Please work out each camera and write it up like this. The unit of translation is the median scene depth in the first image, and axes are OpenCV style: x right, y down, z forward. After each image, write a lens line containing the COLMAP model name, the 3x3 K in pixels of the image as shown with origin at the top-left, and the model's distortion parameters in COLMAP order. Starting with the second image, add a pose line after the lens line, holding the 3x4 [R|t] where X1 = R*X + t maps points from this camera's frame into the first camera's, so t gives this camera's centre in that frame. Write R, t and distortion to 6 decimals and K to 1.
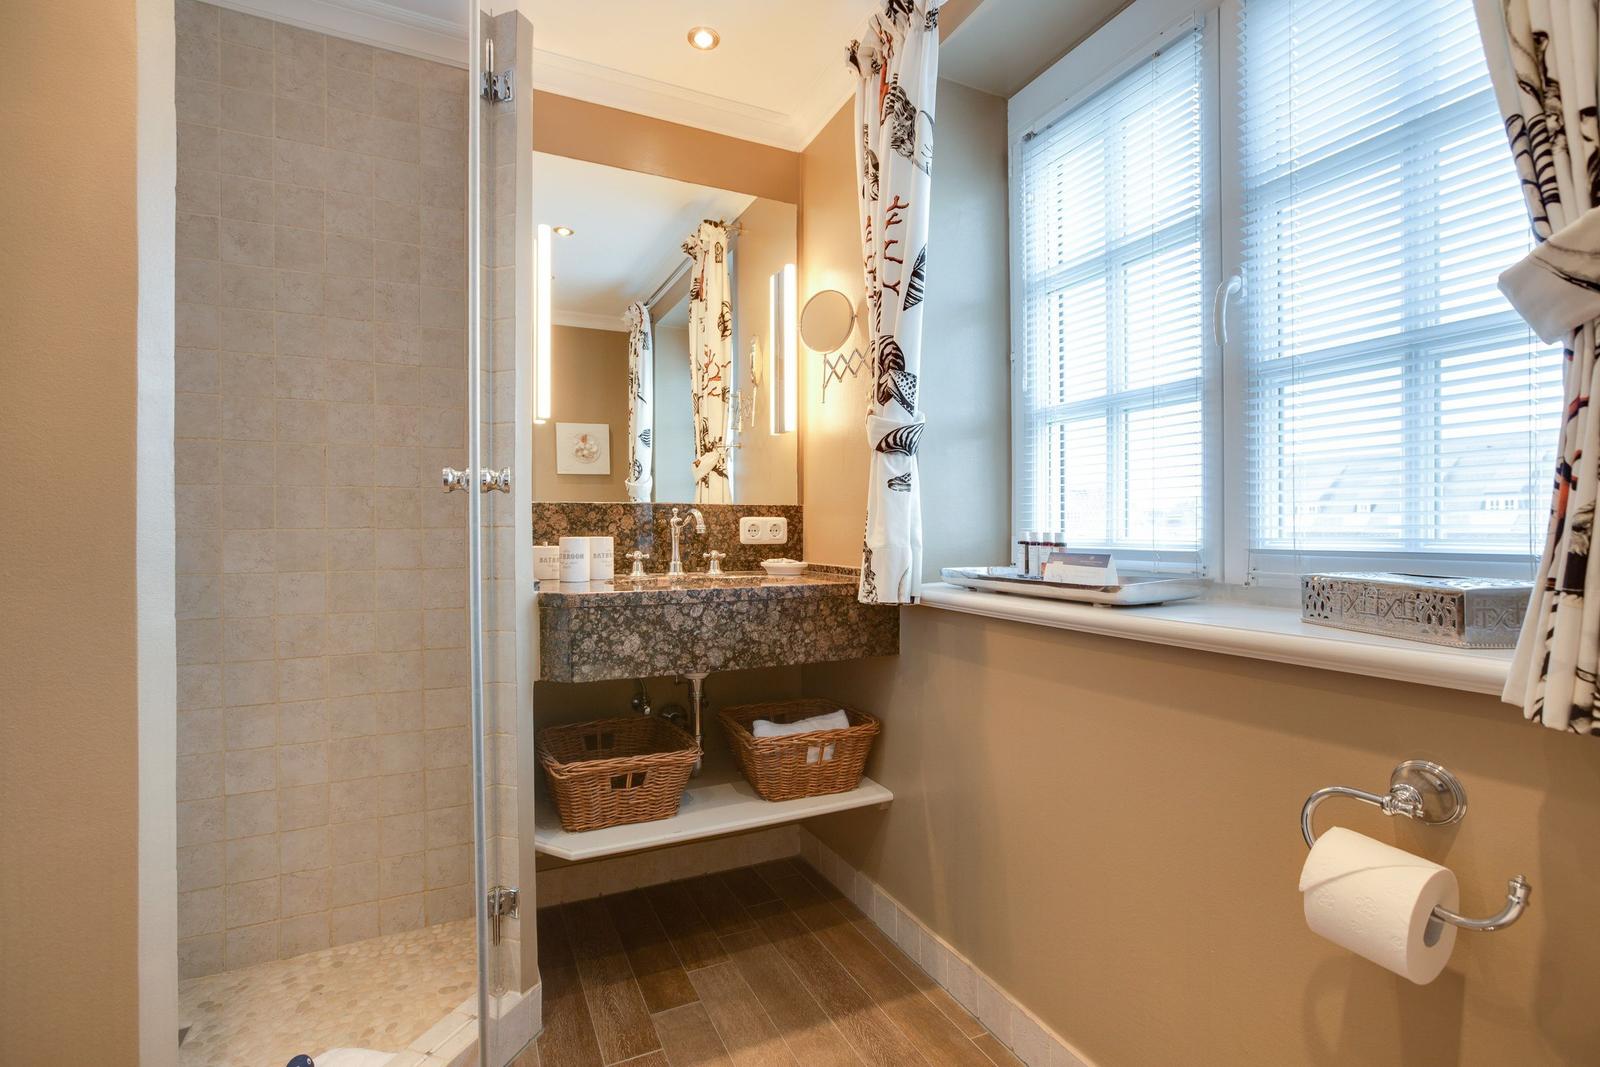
lens RADIAL K [[730.4, 0, 813.1], [0, 730.4, 532.0], [0, 0, 1]] dist [-0.039047, 0.017033]
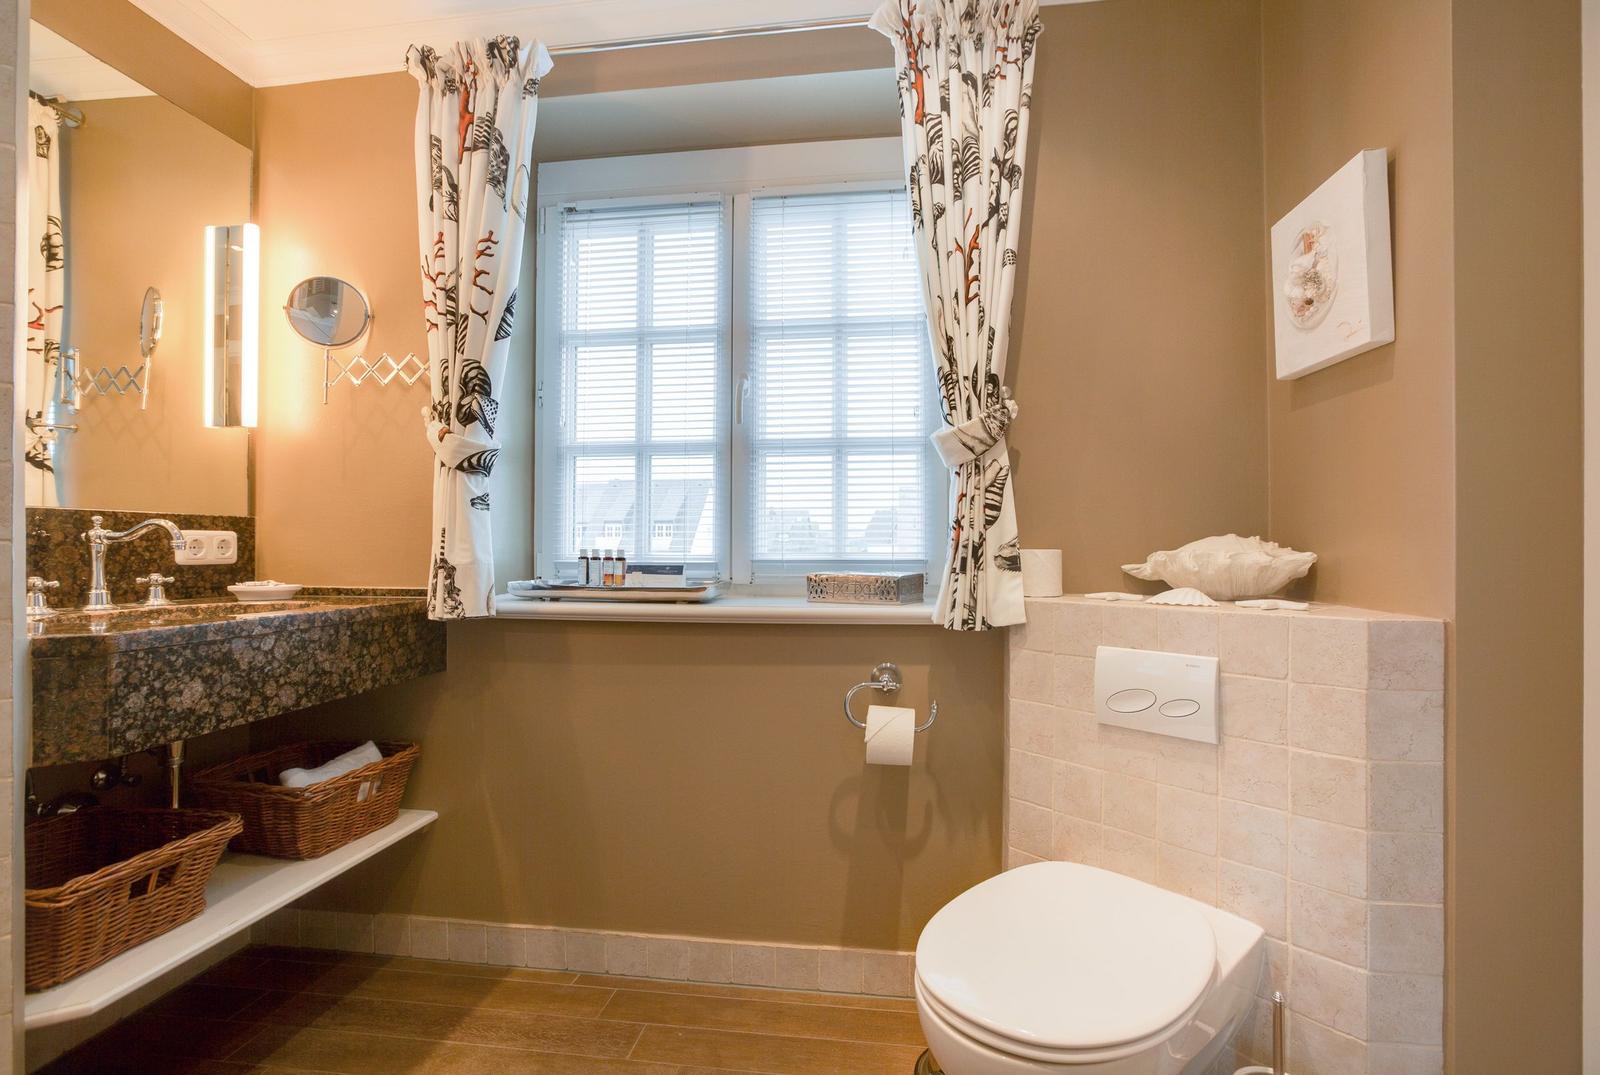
lens RADIAL K [[753.3, 0, 802.7], [0, 753.3, 548.8], [0, 0, 1]] dist [-0.004013, 0.000054]
pose [[0.550963, 0.001540, 0.834528, -0.532468], [0.000870, 0.999997, -0.002419, 0.002974], [-0.834529, 0.002059, 0.550960, 0.016369]]
